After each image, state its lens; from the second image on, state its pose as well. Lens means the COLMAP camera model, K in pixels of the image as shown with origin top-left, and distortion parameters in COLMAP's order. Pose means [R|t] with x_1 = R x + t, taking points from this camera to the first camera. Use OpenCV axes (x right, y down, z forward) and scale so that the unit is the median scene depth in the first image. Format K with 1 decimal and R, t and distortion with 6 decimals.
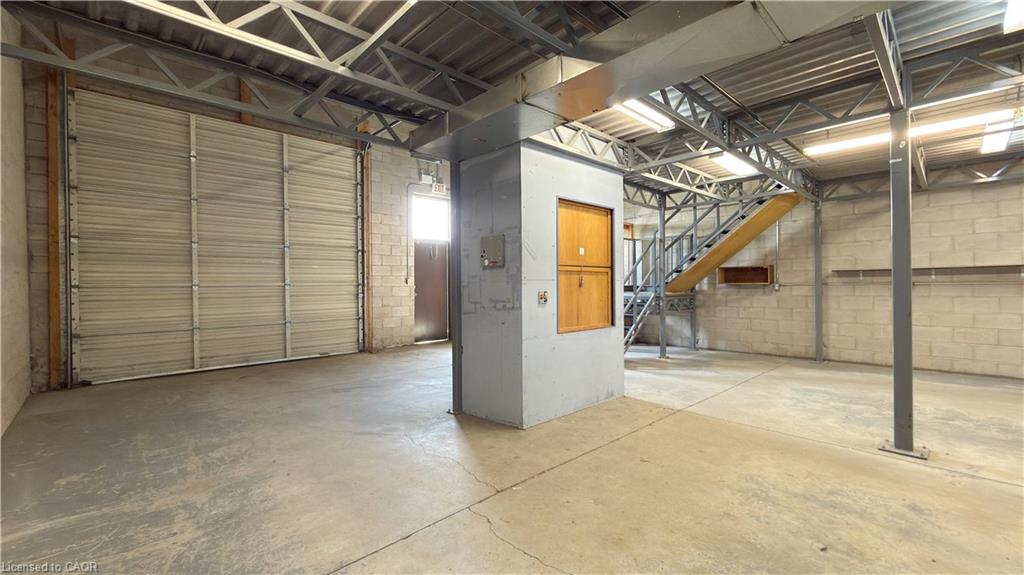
lens RADIAL K [[432.2, 0, 519.8], [0, 432.2, 287.4], [0, 0, 1]] dist [0.001473, 0.000099]
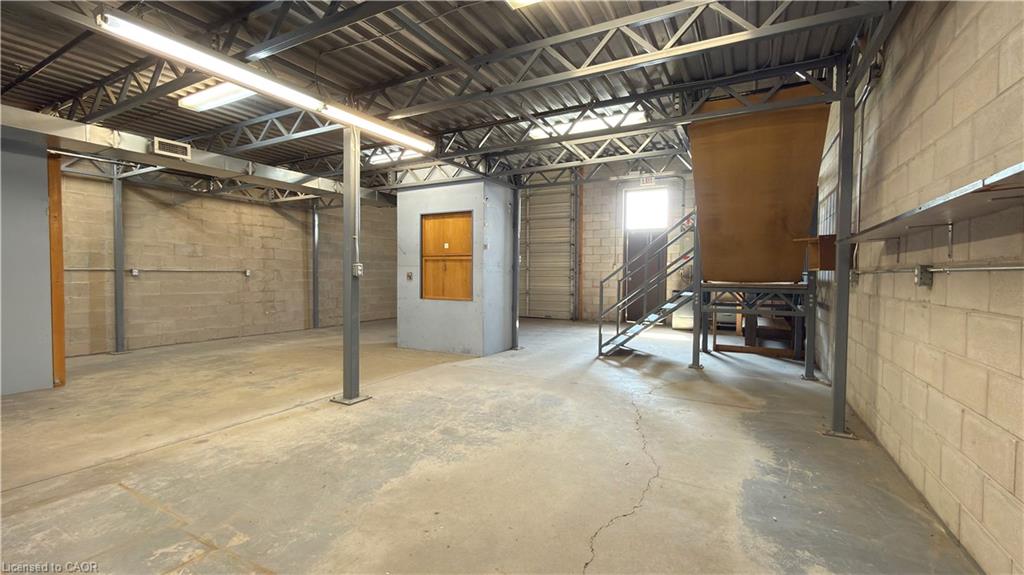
lens RADIAL K [[432.2, 0, 509.8], [0, 432.2, 284.0], [0, 0, 1]] dist [0.001473, 0.000099]
pose [[0.292220, 0.032285, -0.955806, 1.089048], [-0.009931, 0.999479, 0.030723, -0.001340], [0.956299, 0.000514, 0.292389, 0.528135]]
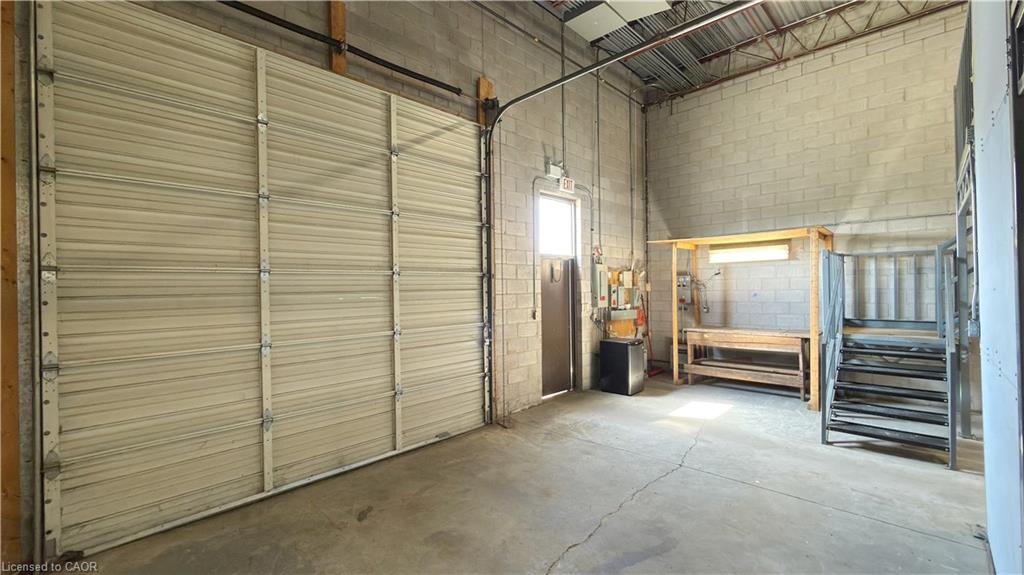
lens RADIAL K [[432.2, 0, 520.8], [0, 432.2, 286.5], [0, 0, 1]] dist [0.001473, 0.000099]
pose [[0.998567, -0.008267, 0.052868, -0.440635], [0.008819, 0.999909, -0.010211, -0.074356], [-0.052779, 0.010663, 0.998549, 0.406216]]
